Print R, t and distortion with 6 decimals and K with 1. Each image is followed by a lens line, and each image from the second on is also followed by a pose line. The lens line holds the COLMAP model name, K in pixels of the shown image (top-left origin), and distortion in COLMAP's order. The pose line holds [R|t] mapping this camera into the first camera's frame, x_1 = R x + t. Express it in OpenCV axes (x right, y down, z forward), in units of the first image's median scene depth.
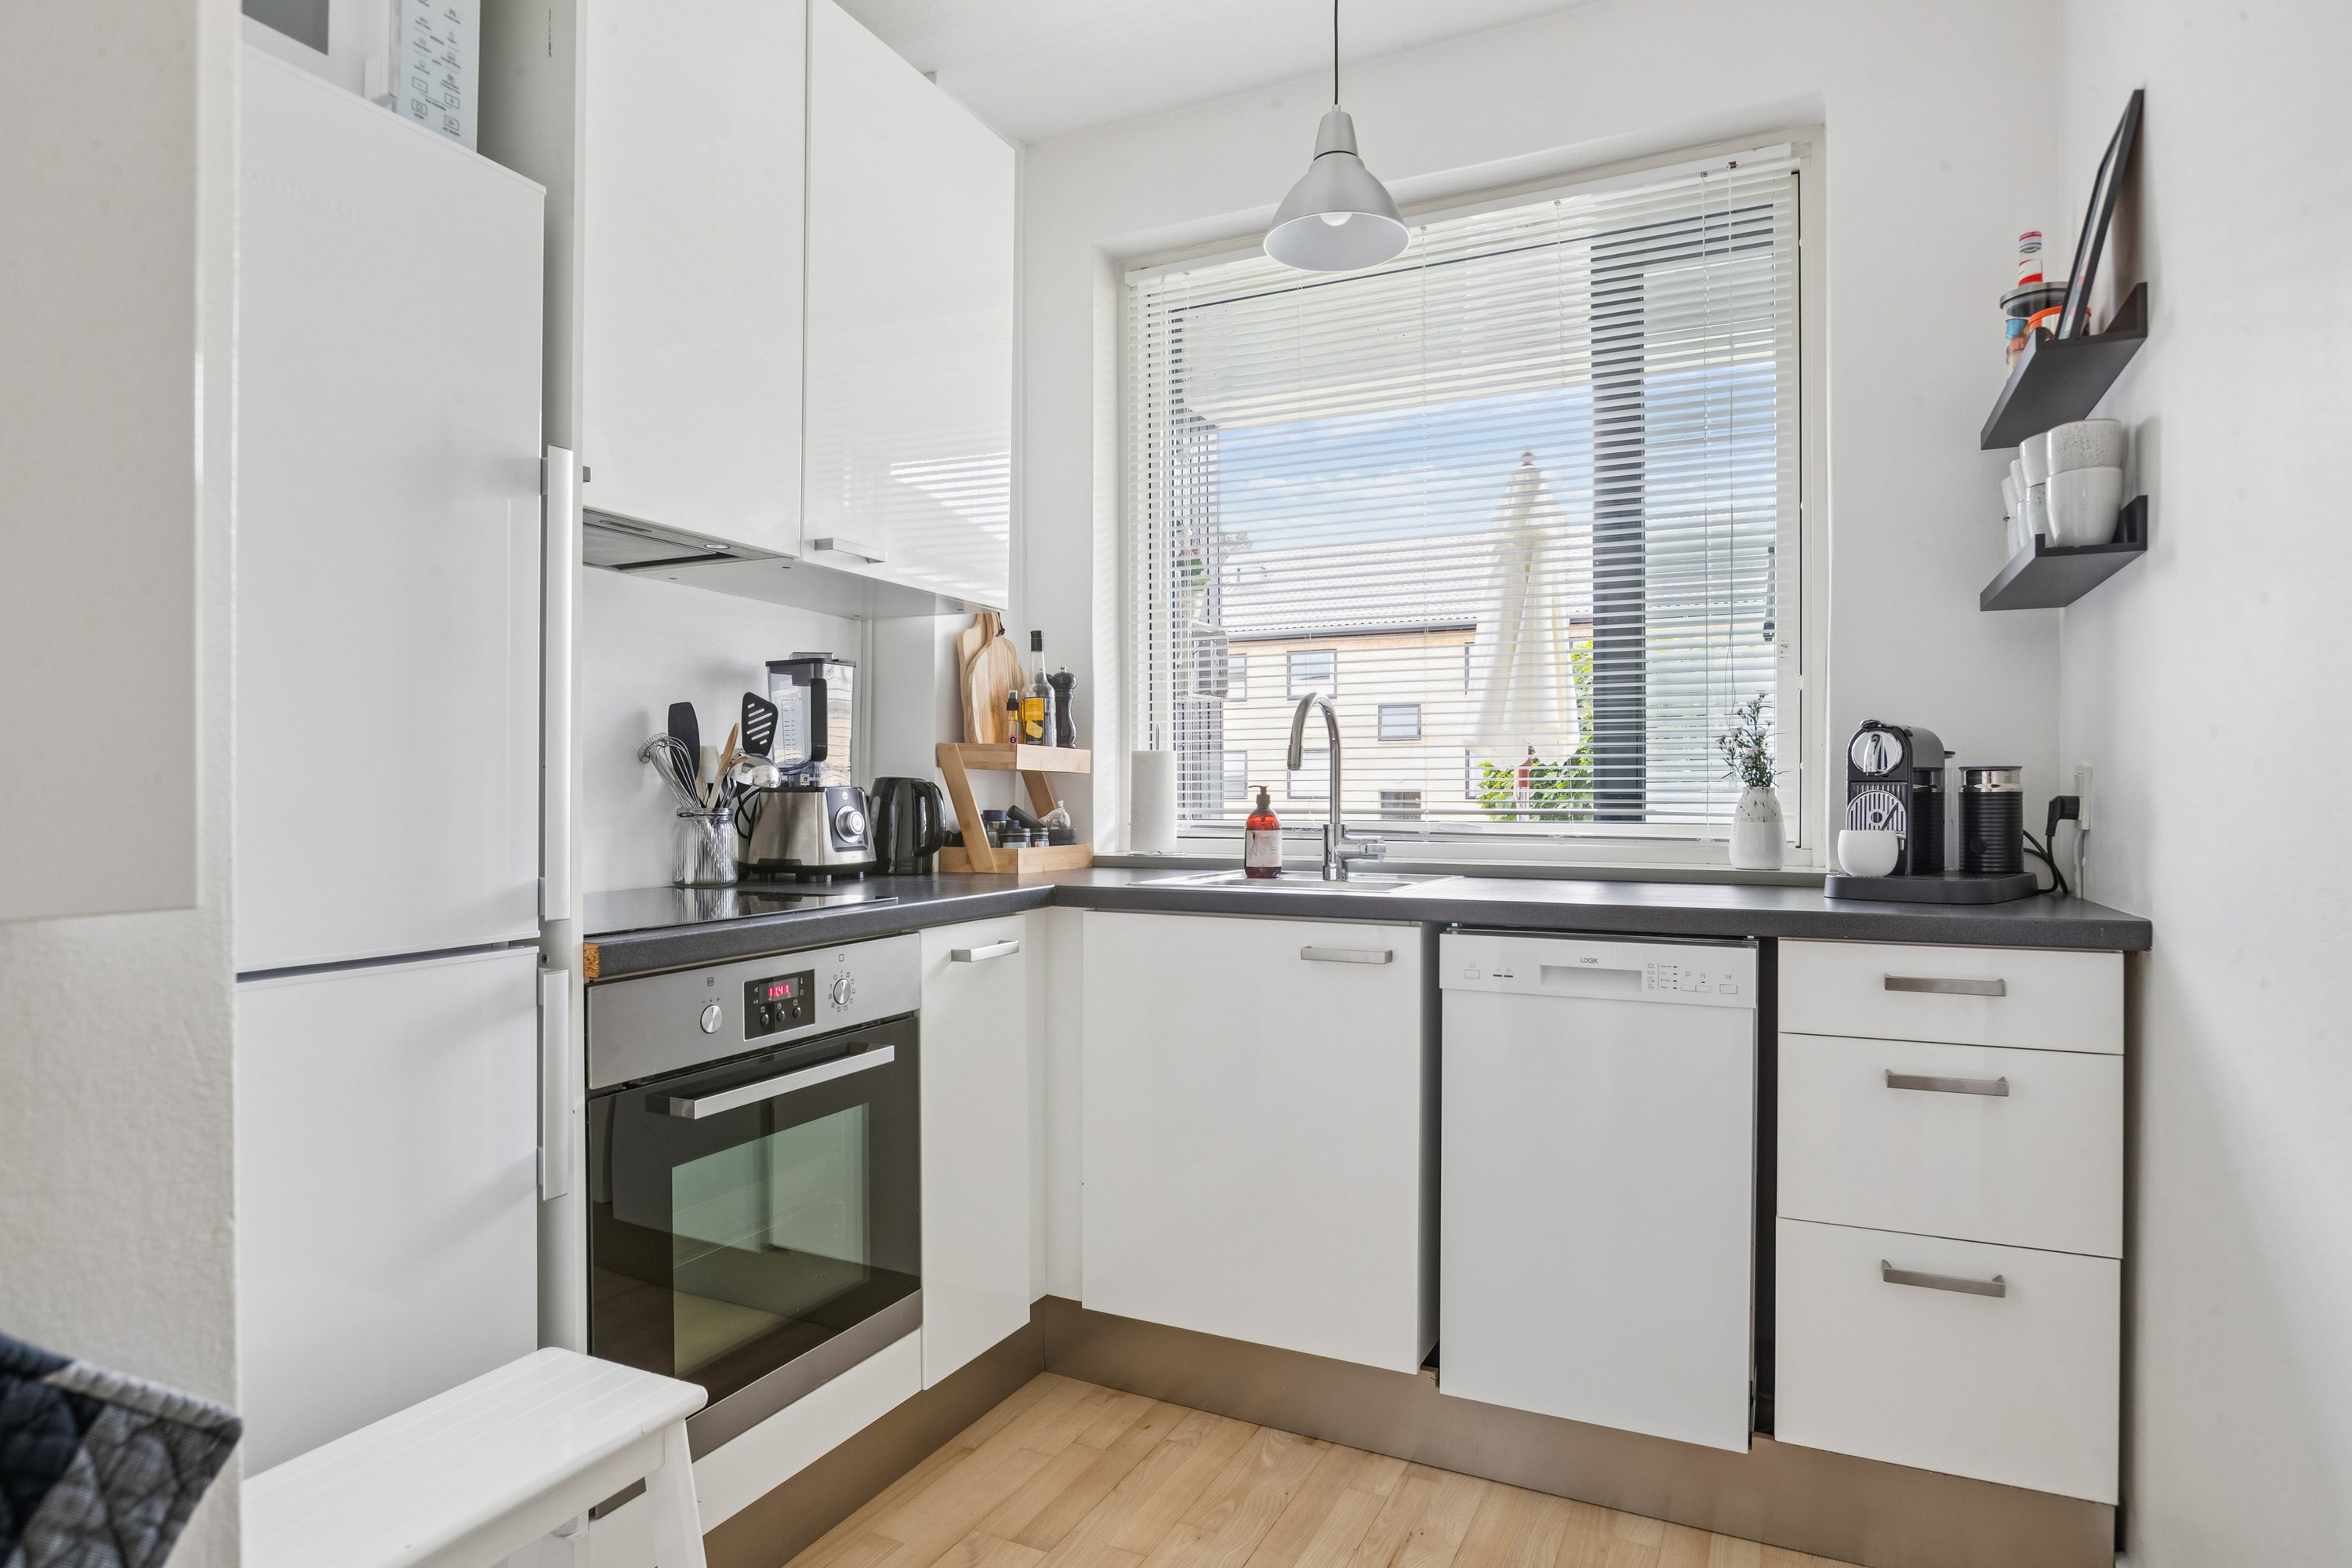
lens RADIAL K [[1281.5, 0, 1186.8], [0, 1281.5, 801.4], [0, 0, 1]] dist [-0.025035, 0.004339]
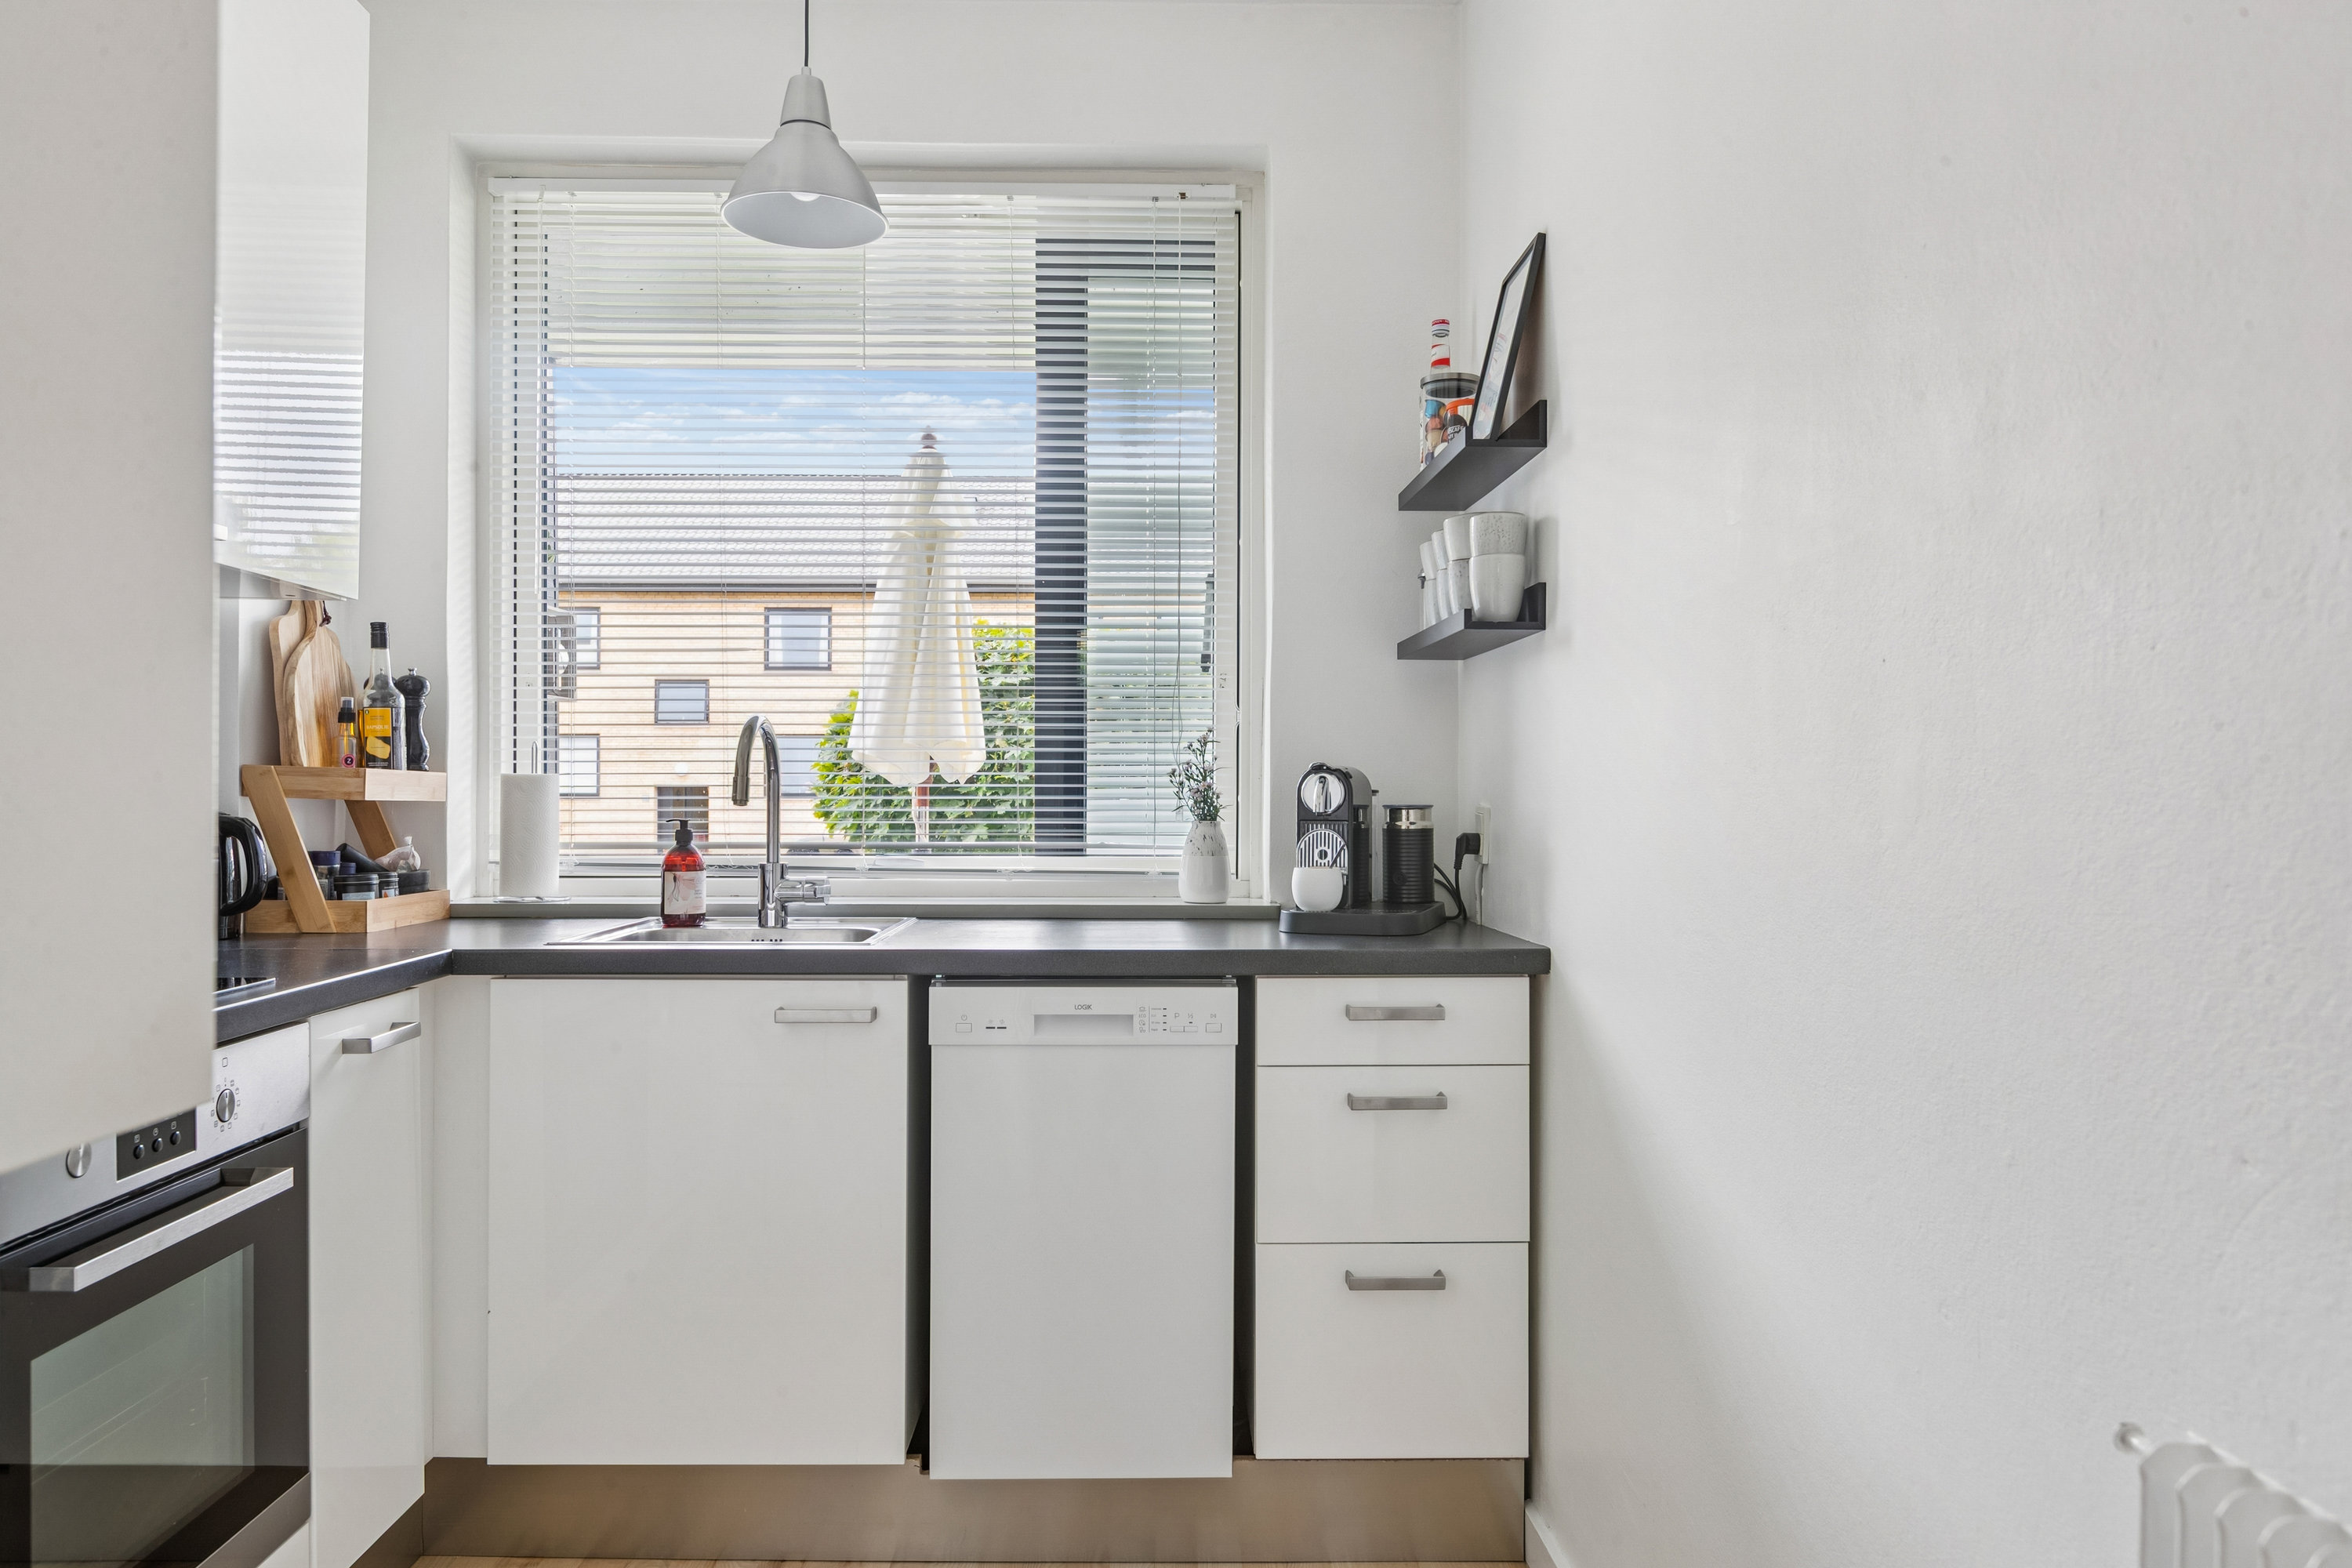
lens RADIAL K [[1562.0, 0, 1158.7], [0, 1562.0, 783.0], [0, 0, 1]] dist [-0.020544, 0.012470]
pose [[0.889517, 0.004878, 0.456877, -0.165851], [-0.001329, 0.999966, -0.008088, -0.034931], [-0.456901, 0.006588, 0.889493, -0.089731]]
